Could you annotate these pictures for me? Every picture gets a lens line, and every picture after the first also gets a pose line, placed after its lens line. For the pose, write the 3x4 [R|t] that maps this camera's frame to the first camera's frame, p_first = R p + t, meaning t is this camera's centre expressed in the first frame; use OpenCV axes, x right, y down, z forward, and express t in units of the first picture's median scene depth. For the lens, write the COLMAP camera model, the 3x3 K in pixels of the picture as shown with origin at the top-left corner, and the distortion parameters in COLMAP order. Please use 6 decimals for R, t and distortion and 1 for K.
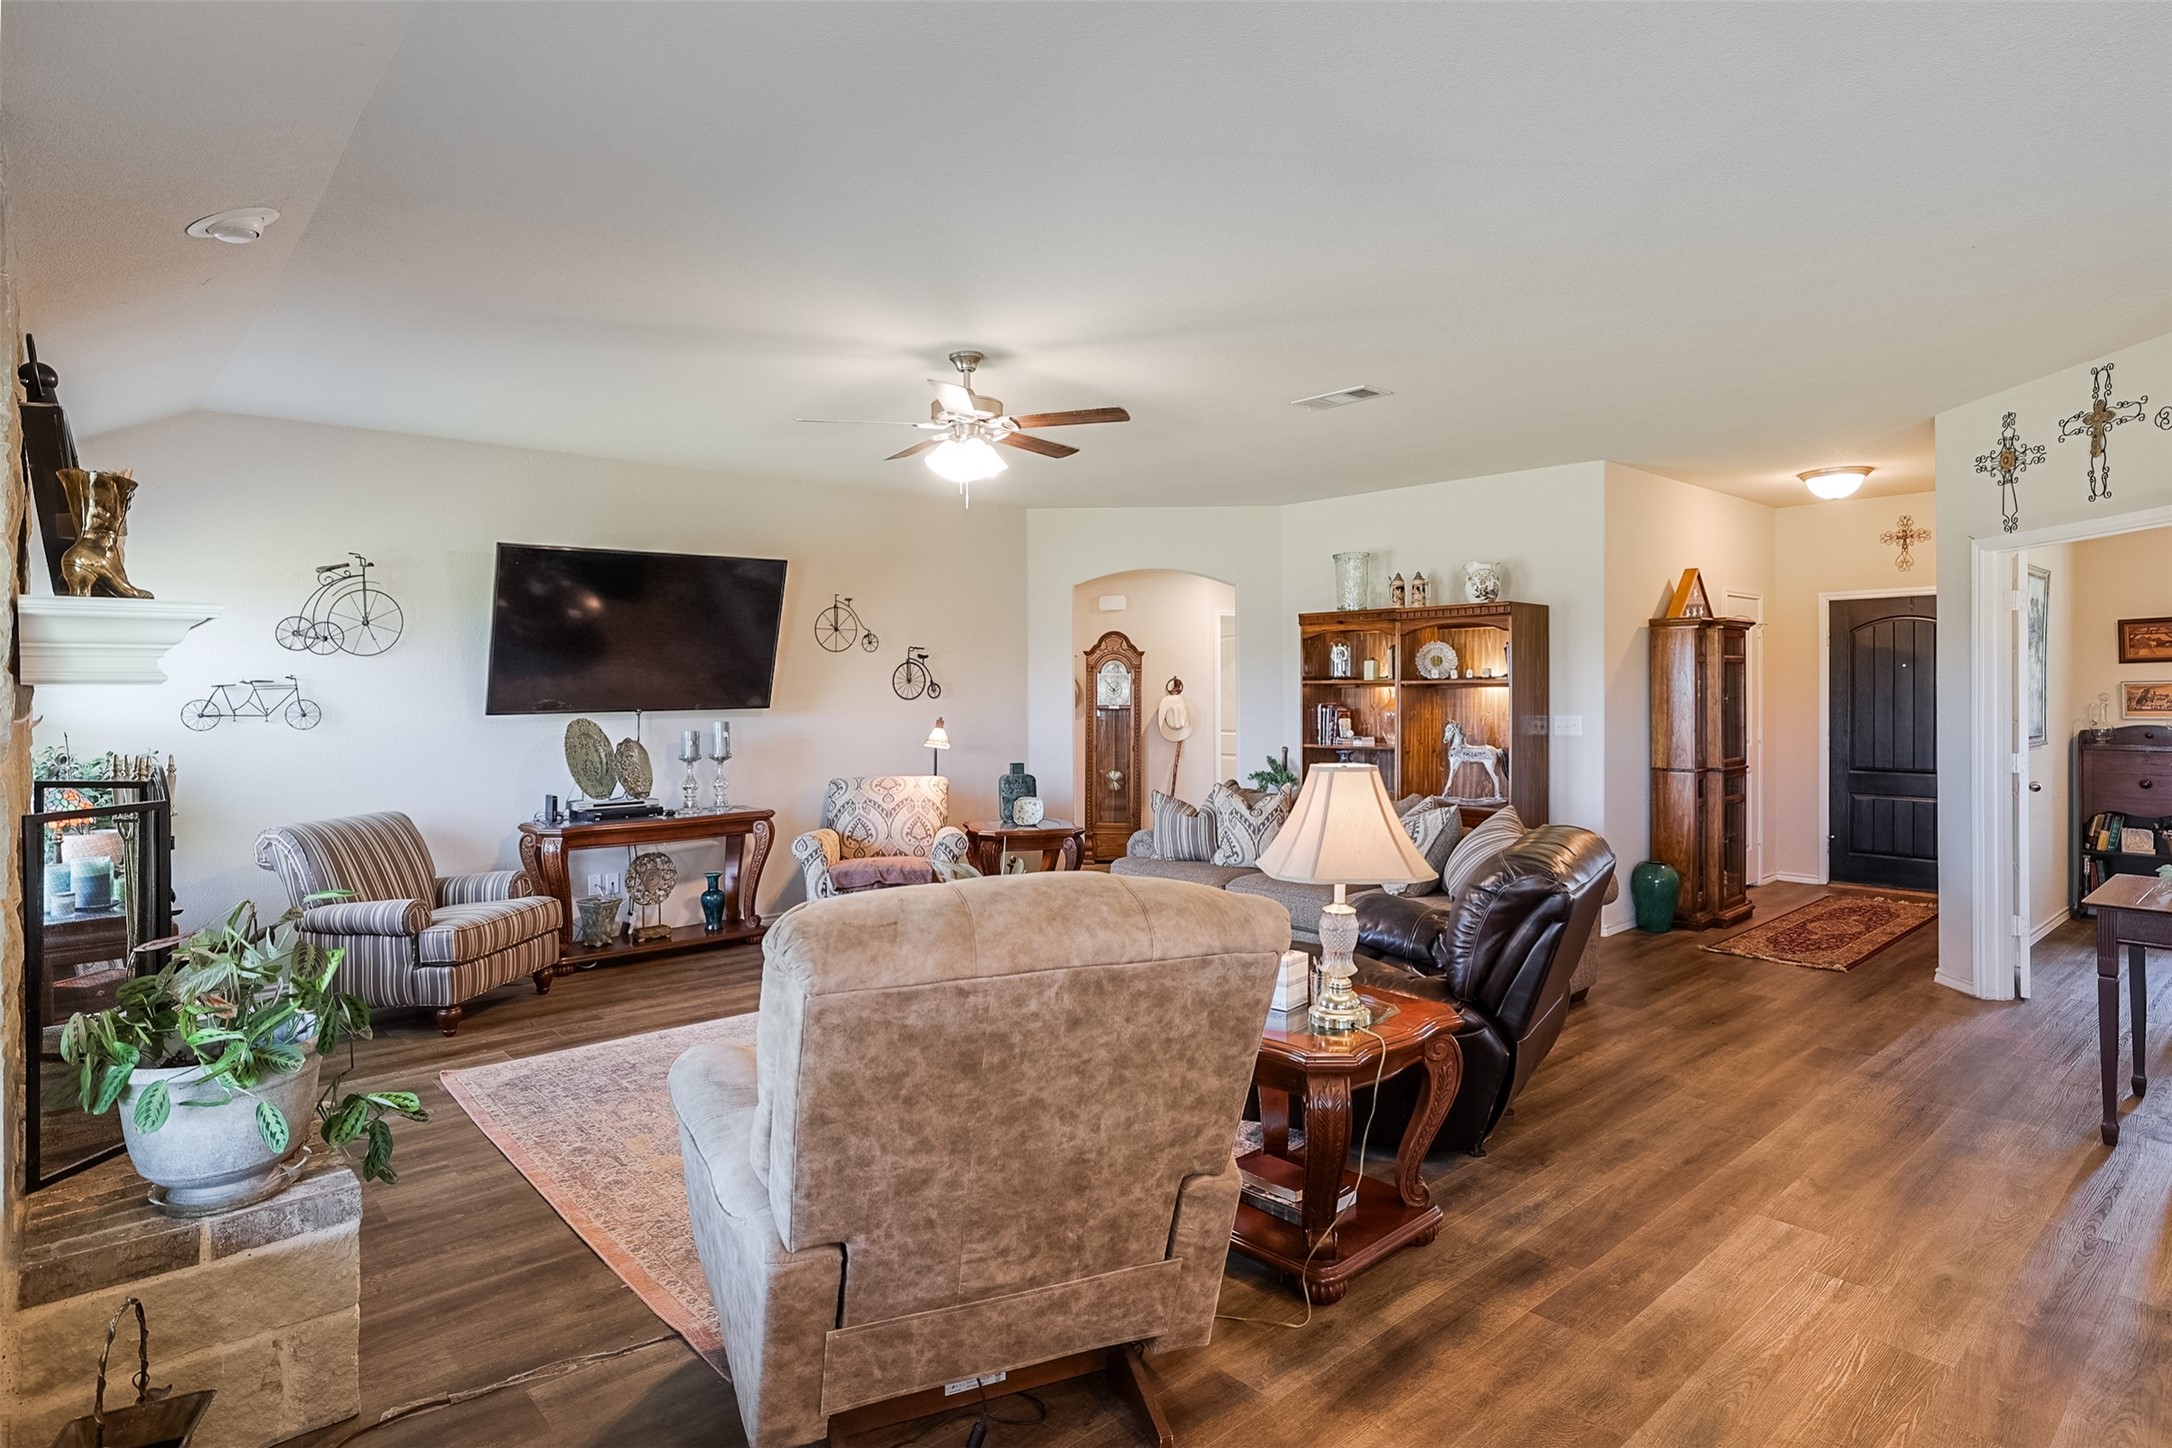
lens RADIAL K [[1171.1, 0, 1101.4], [0, 1171.1, 680.4], [0, 0, 1]] dist [0.000202, 0.000186]
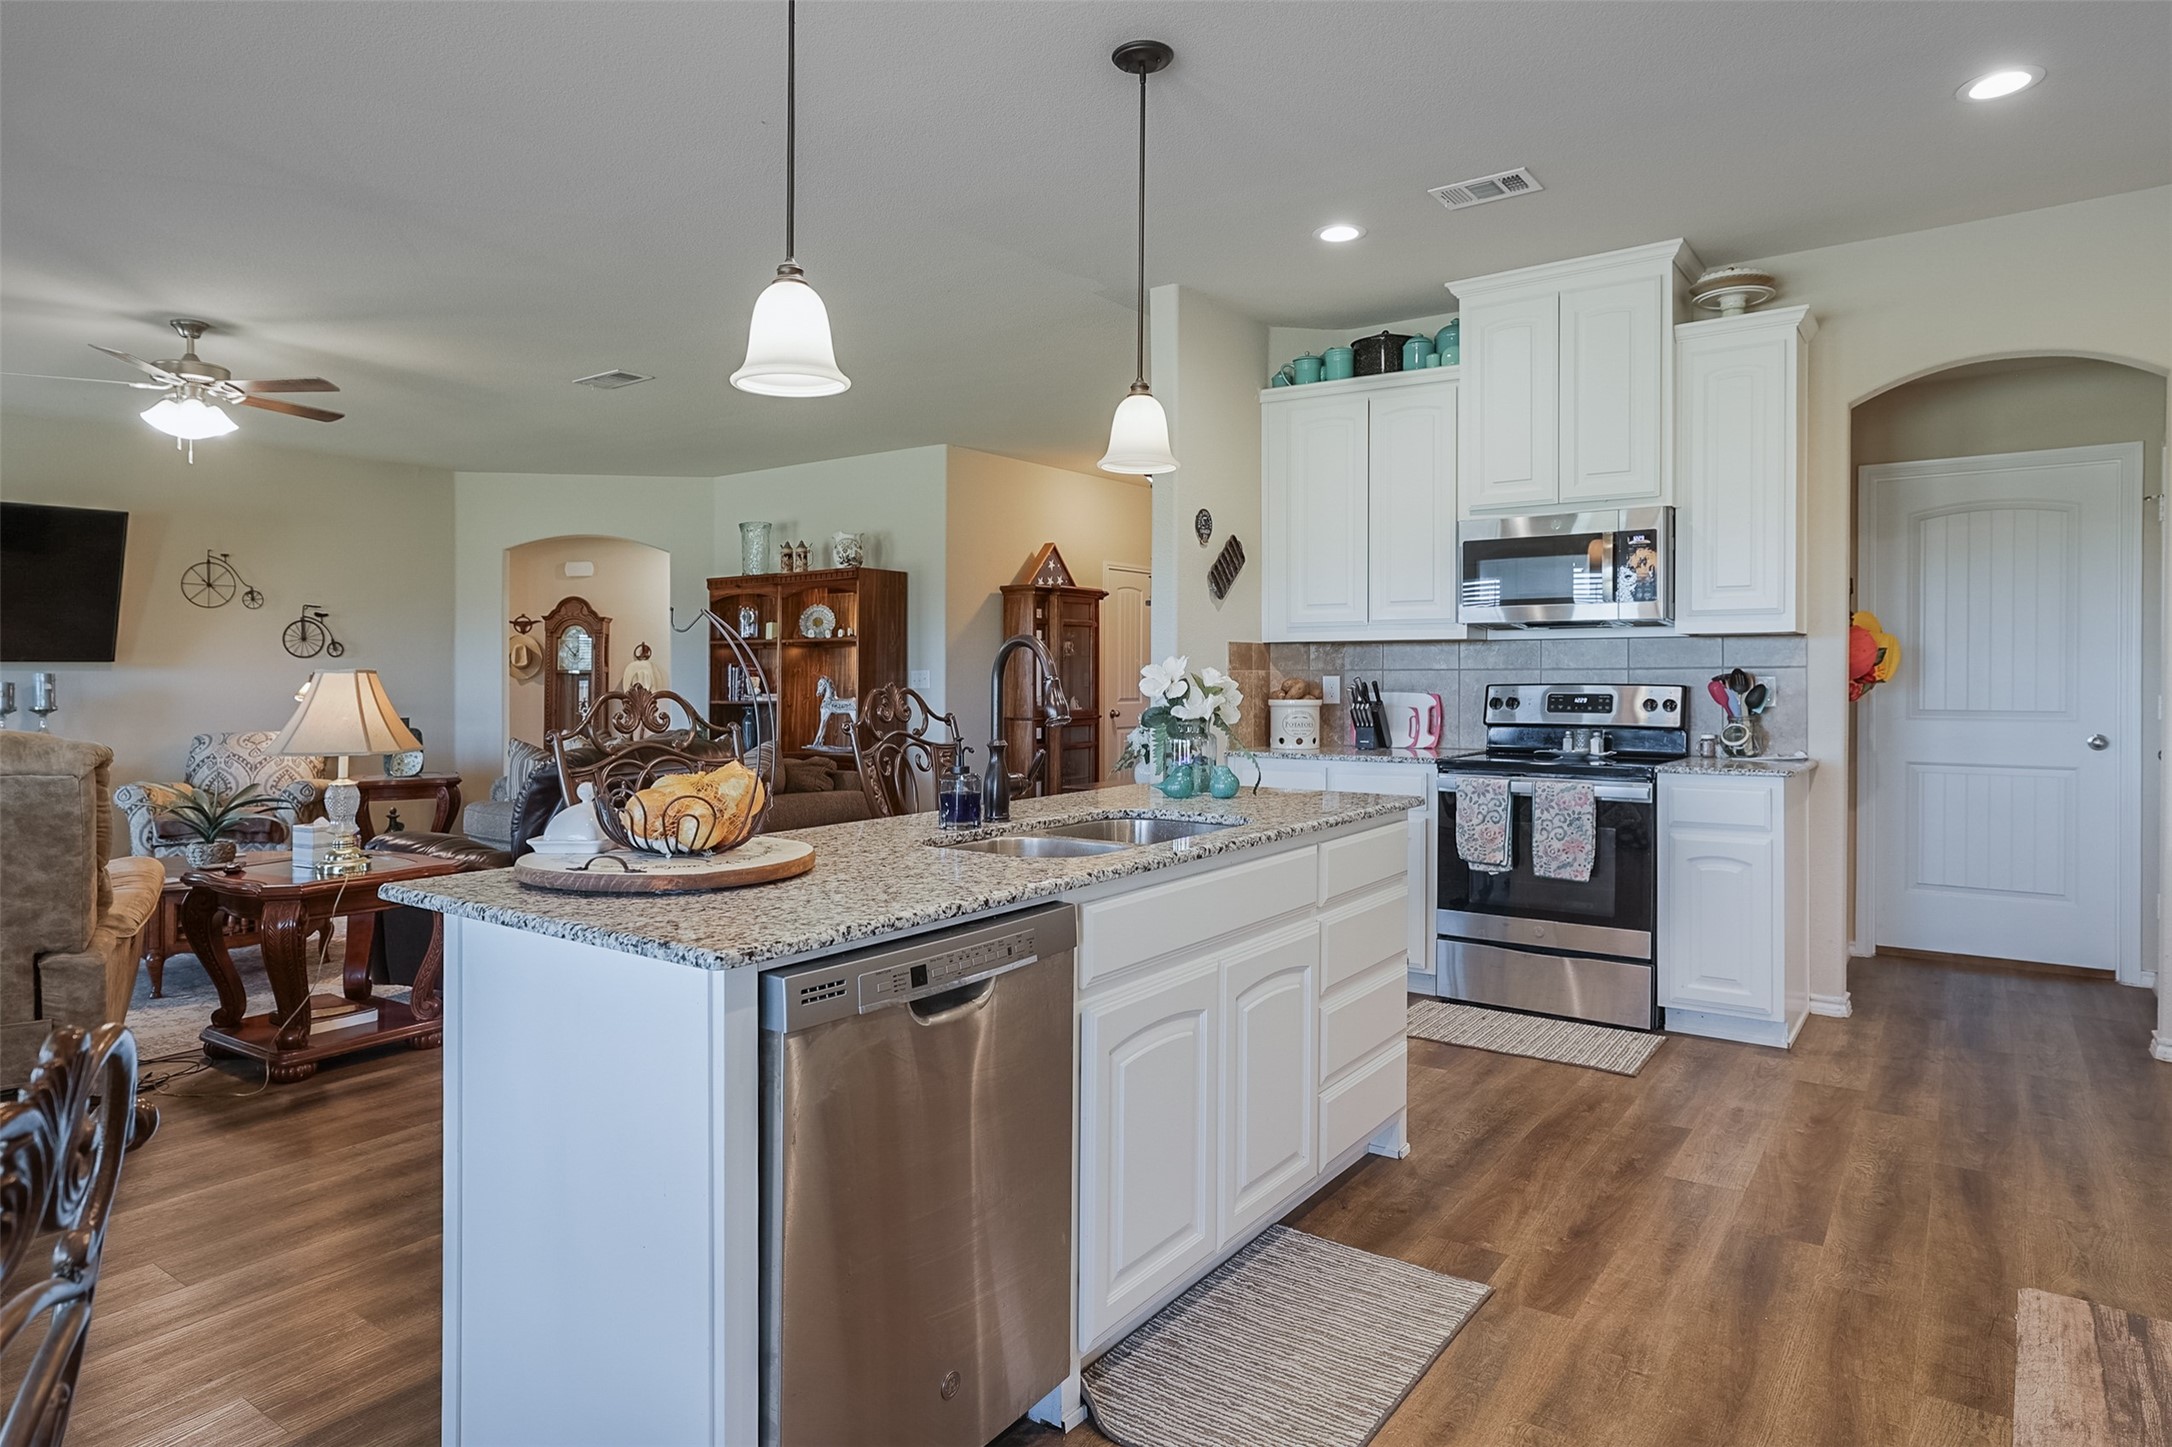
lens RADIAL K [[1266.5, 0, 1065.5], [0, 1266.5, 660.4], [0, 0, 1]] dist [0.024404, 0.002698]
pose [[0.982090, 0.004077, 0.188366, 0.291645], [-0.002290, 0.999950, -0.009705, 0.030187], [-0.188397, 0.009100, 0.982051, -0.209566]]
